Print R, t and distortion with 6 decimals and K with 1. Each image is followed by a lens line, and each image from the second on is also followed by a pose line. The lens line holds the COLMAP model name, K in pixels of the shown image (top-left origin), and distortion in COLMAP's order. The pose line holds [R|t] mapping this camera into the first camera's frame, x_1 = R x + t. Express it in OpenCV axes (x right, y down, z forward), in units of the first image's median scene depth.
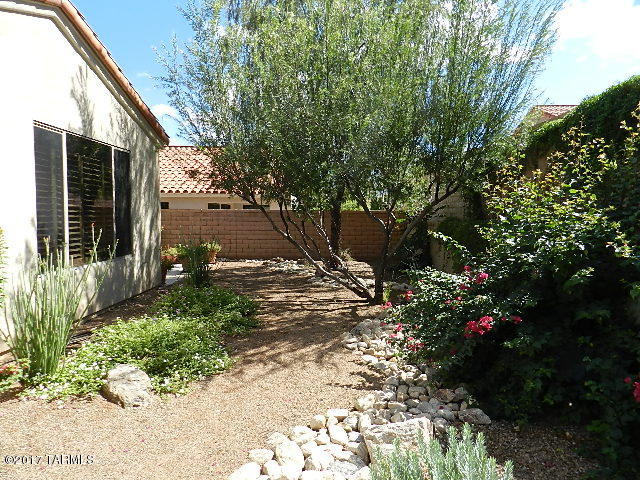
lens RADIAL K [[429.8, 0, 318.3], [0, 429.8, 240.5], [0, 0, 1]] dist [0.015821, -0.009813]
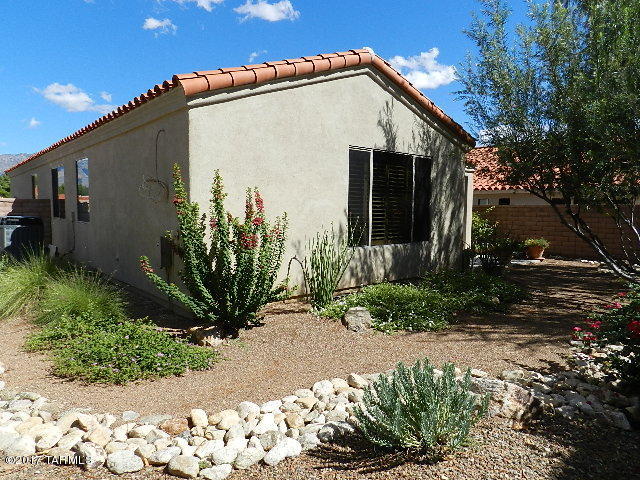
lens RADIAL K [[429.8, 0, 324.6], [0, 429.8, 239.1], [0, 0, 1]] dist [0.015821, -0.009813]
pose [[0.672077, 0.054363, -0.738483, 0.341706], [-0.050167, 0.998353, 0.027837, 0.010746], [0.738780, 0.018339, 0.673697, -0.065598]]
